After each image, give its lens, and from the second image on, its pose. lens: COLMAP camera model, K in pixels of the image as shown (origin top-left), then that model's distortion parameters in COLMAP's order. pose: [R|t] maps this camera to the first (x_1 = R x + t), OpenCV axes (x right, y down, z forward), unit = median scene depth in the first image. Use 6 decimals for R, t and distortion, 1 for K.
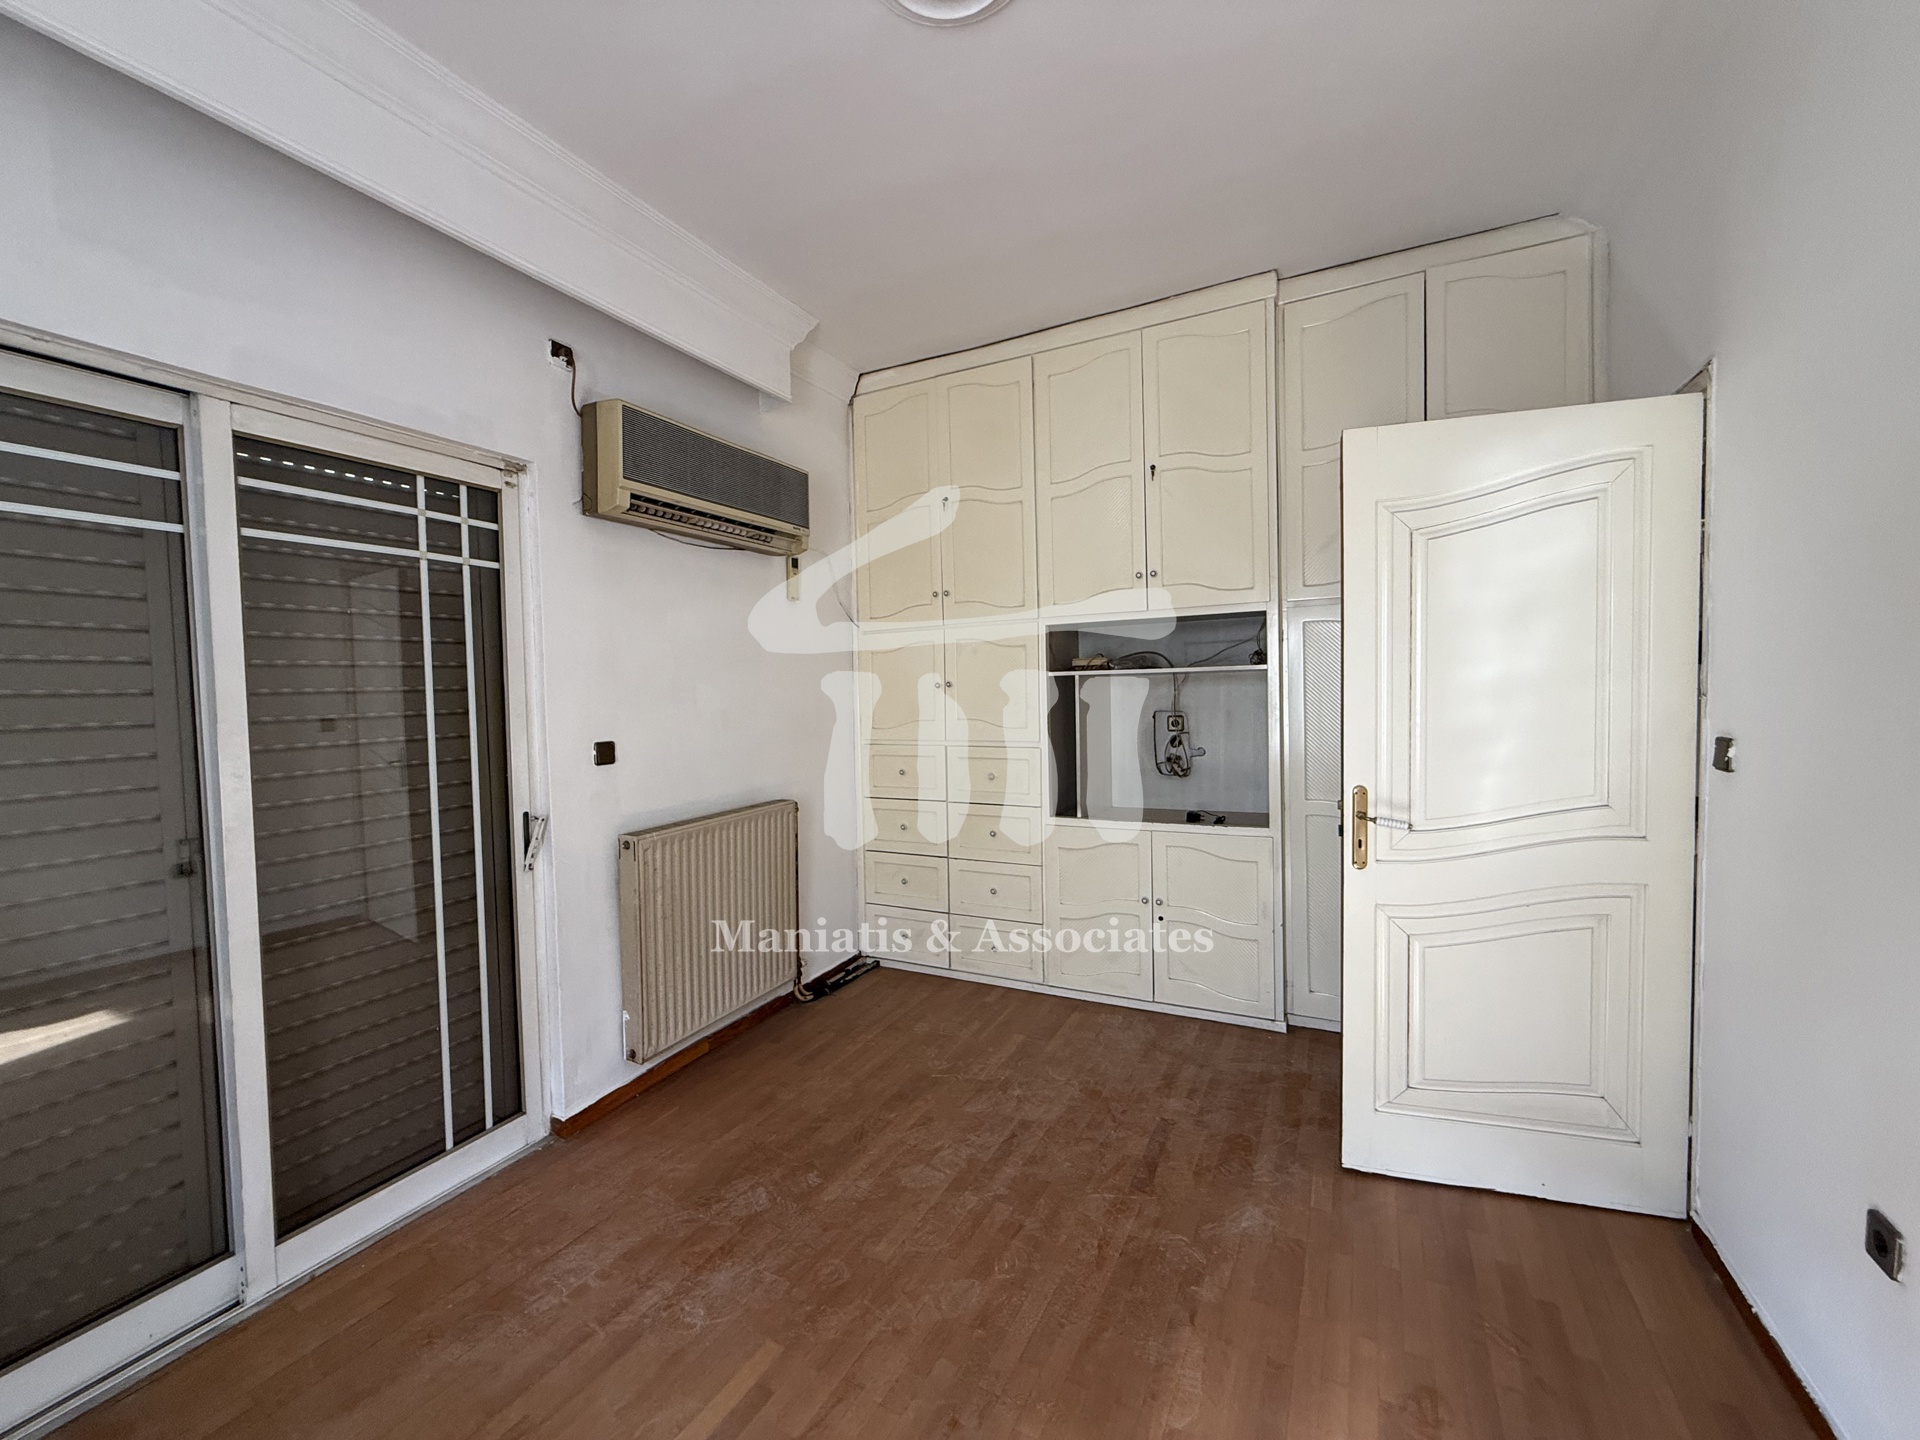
lens RADIAL K [[775.1, 0, 957.8], [0, 775.1, 716.9], [0, 0, 1]] dist [0.002733, -0.000049]
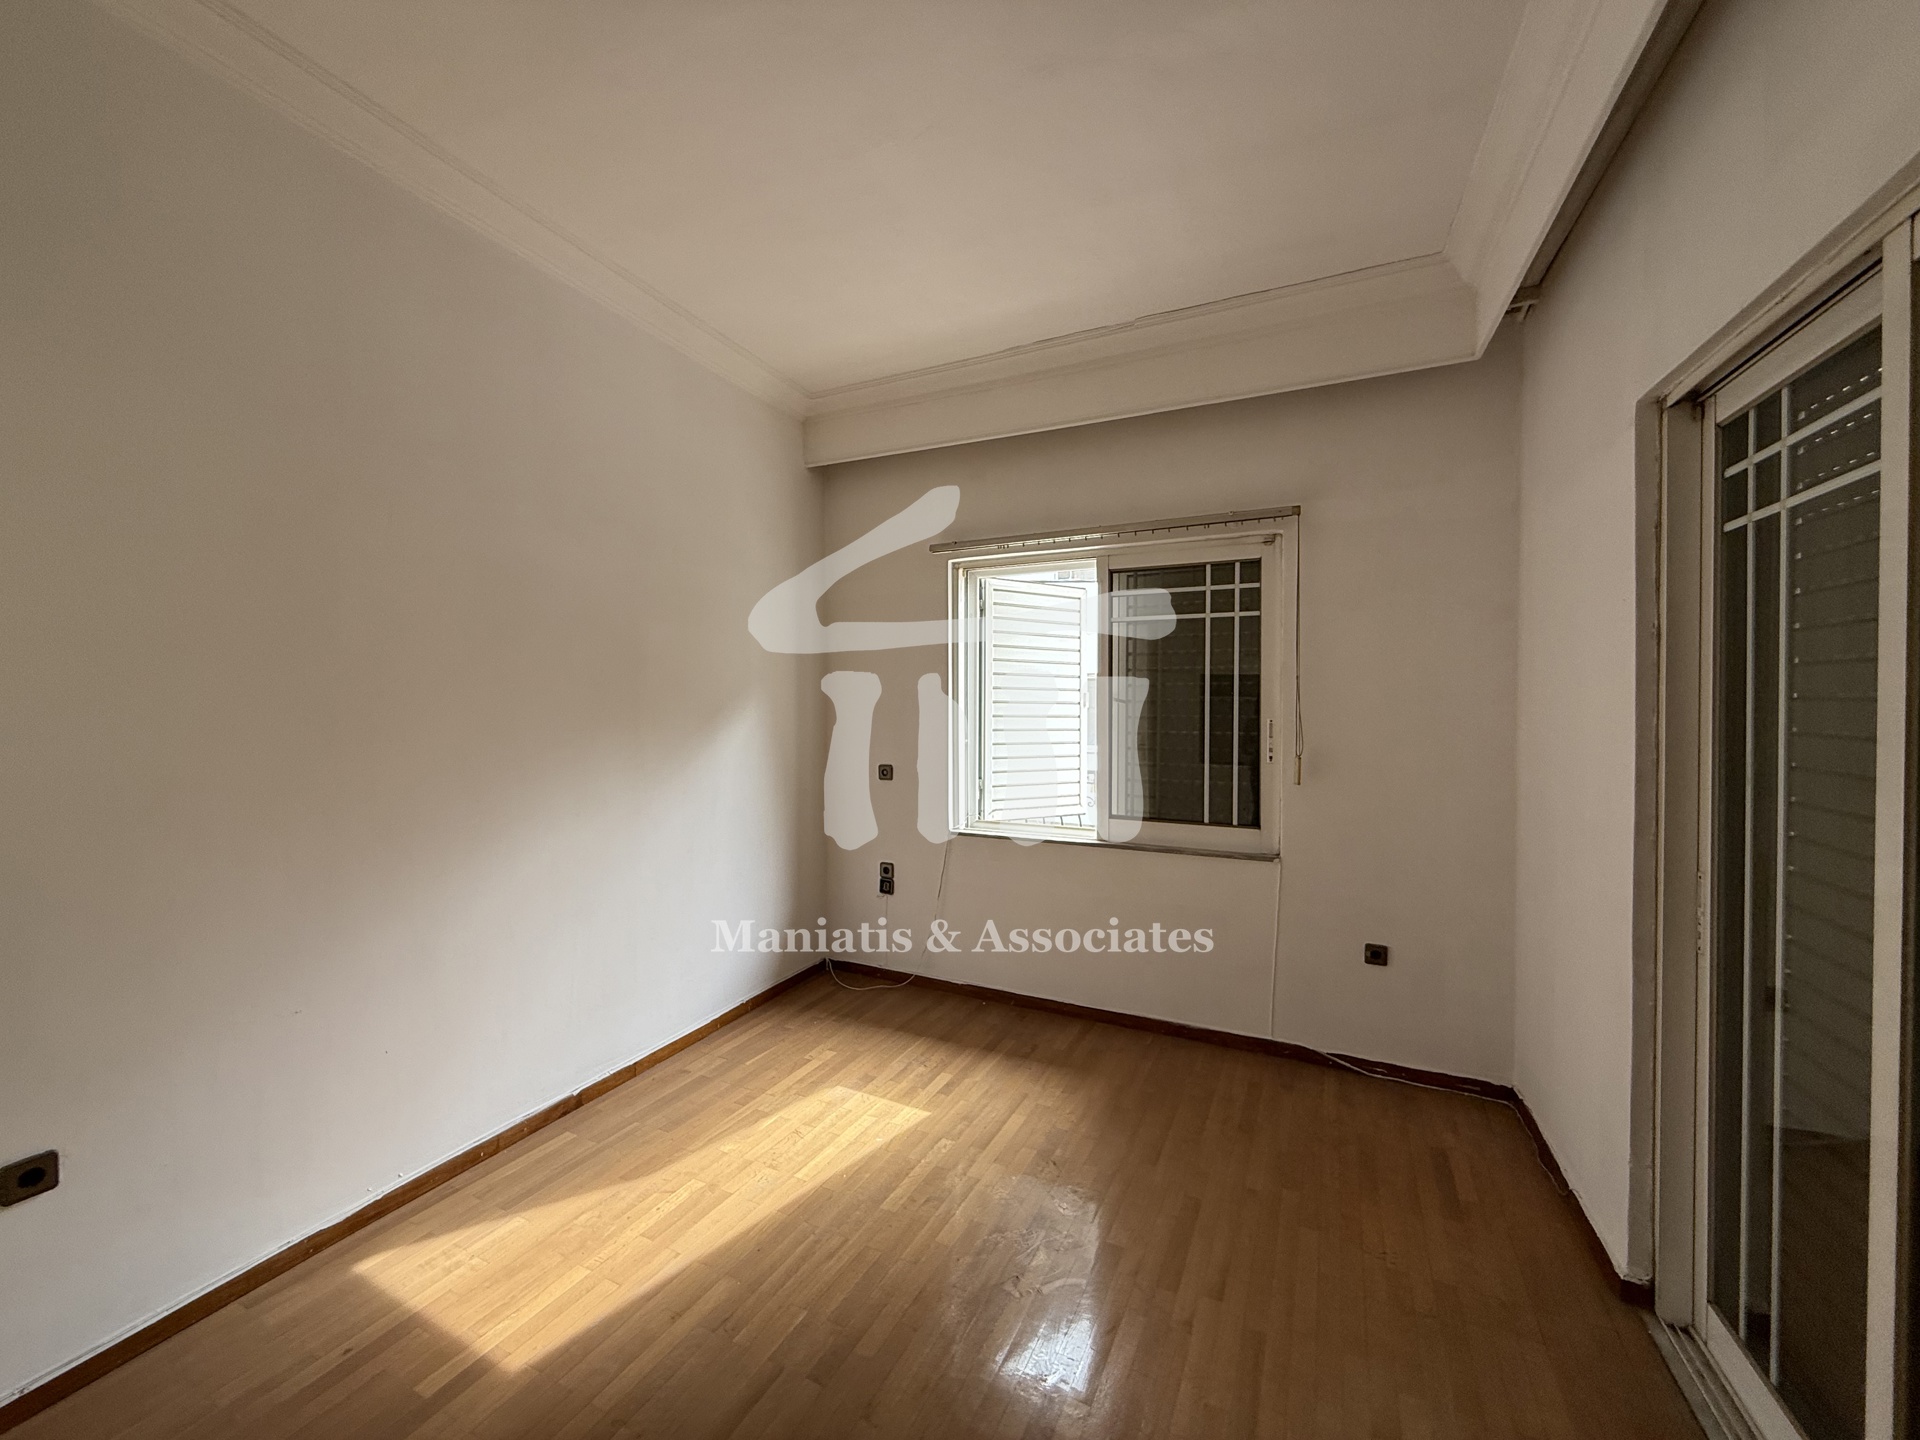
lens RADIAL K [[775.1, 0, 955.4], [0, 775.1, 721.3], [0, 0, 1]] dist [0.002733, -0.000049]
pose [[0.039169, 0.036685, -0.998559, 0.631308], [-0.027534, 0.998986, 0.035620, -0.028206], [0.998853, 0.026099, 0.040139, 0.323680]]
